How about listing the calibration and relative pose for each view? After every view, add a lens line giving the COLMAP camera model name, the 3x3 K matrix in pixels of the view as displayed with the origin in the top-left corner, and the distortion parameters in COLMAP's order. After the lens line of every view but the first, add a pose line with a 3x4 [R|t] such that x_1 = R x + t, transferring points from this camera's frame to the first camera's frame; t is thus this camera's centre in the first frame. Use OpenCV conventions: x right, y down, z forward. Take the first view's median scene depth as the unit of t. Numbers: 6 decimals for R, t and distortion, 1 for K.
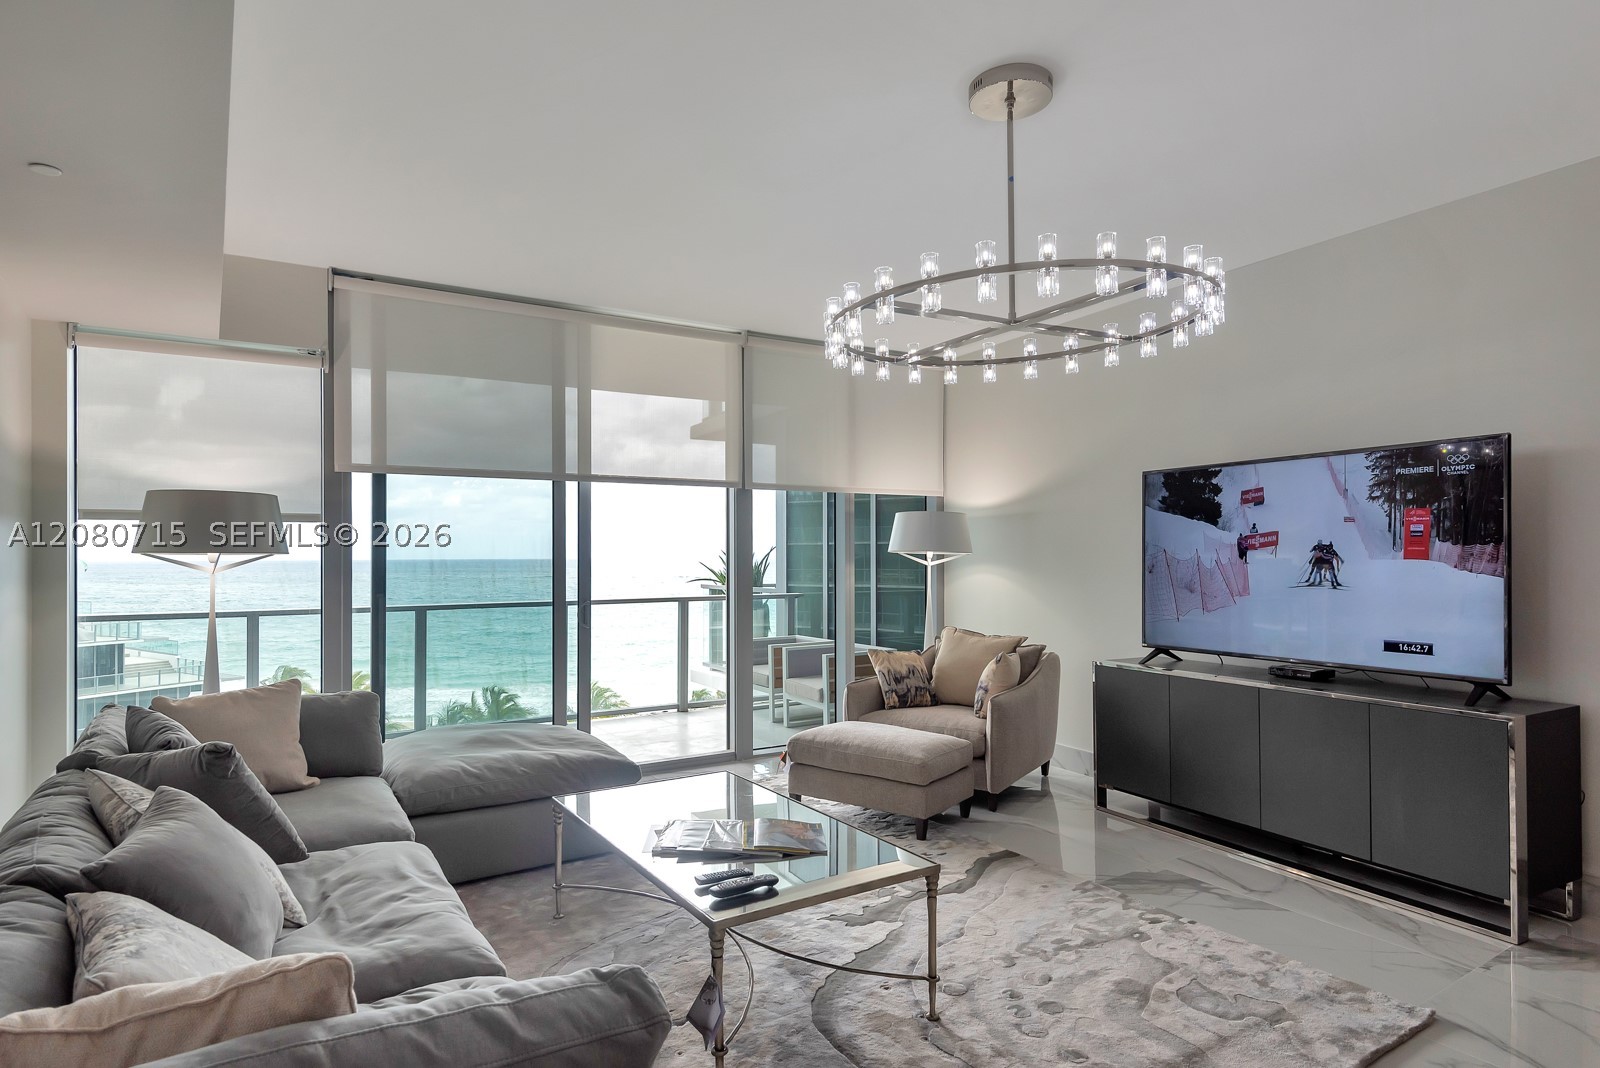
lens RADIAL K [[877.4, 0, 791.6], [0, 877.4, 549.3], [0, 0, 1]] dist [0.040017, -0.029165]
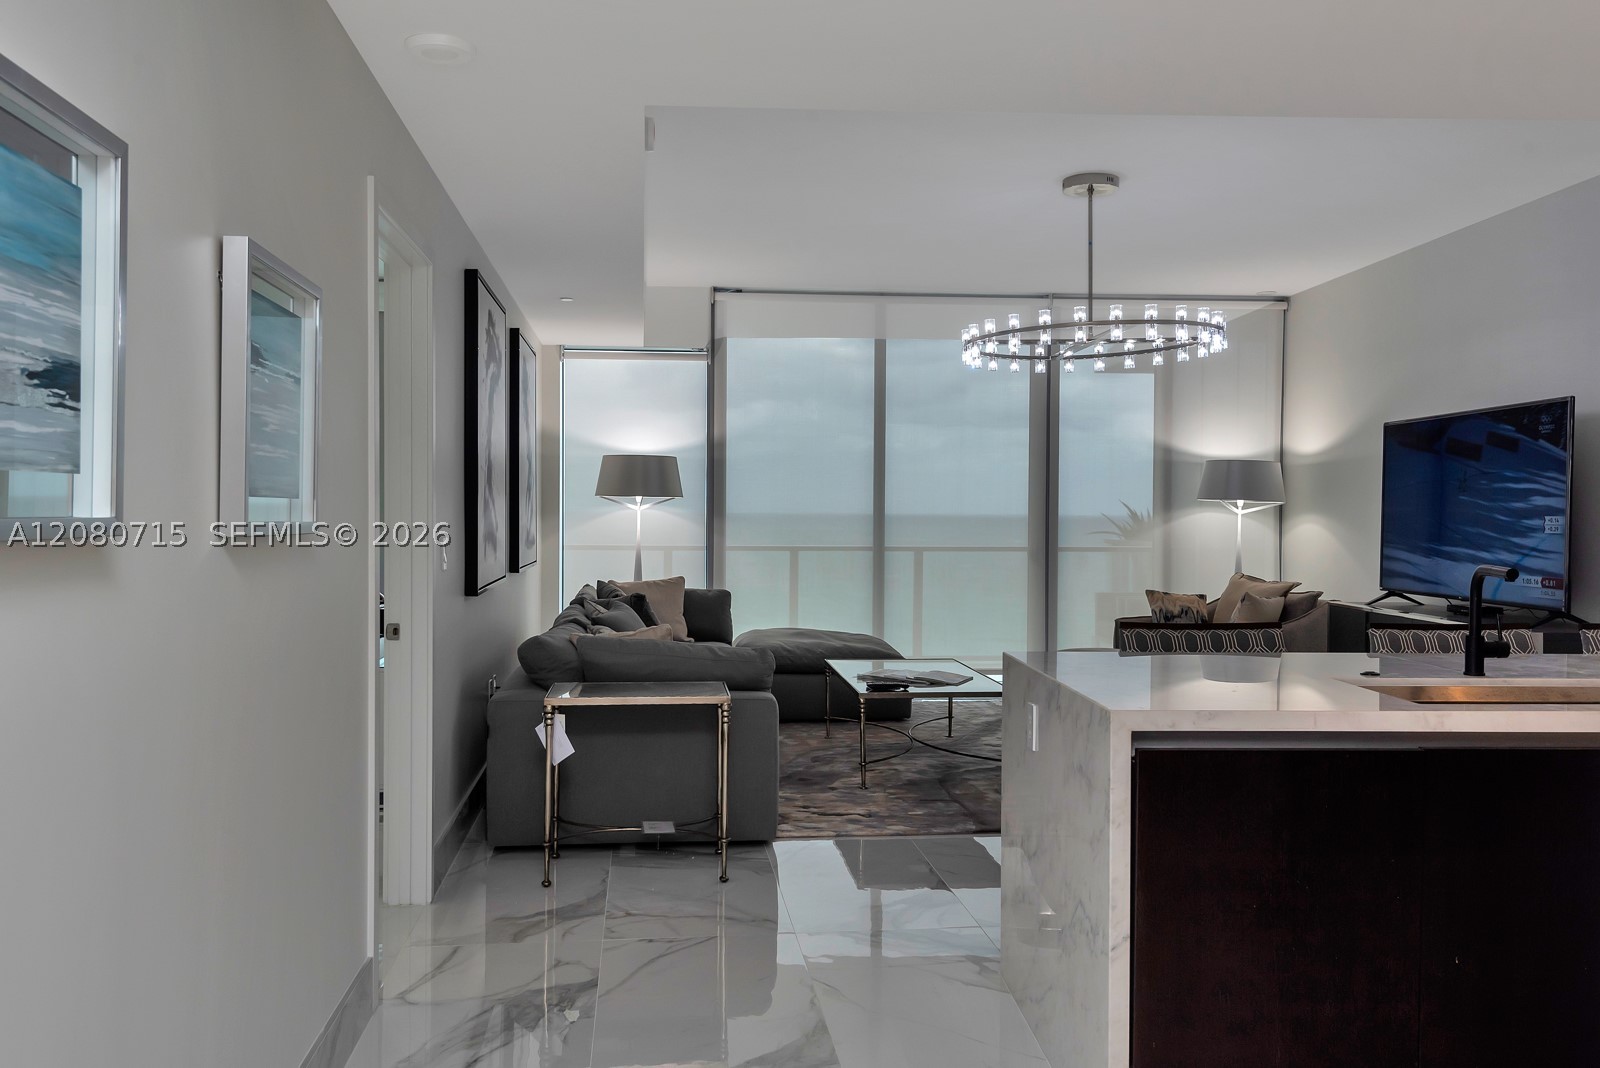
lens RADIAL K [[1259.0, 0, 797.5], [0, 1259.0, 520.6], [0, 0, 1]] dist [0.033184, -0.016150]
pose [[0.898503, 0.012557, -0.438787, 0.572571], [-0.006660, 0.999866, 0.014976, 0.012575], [0.438917, -0.010534, 0.898466, -0.868111]]
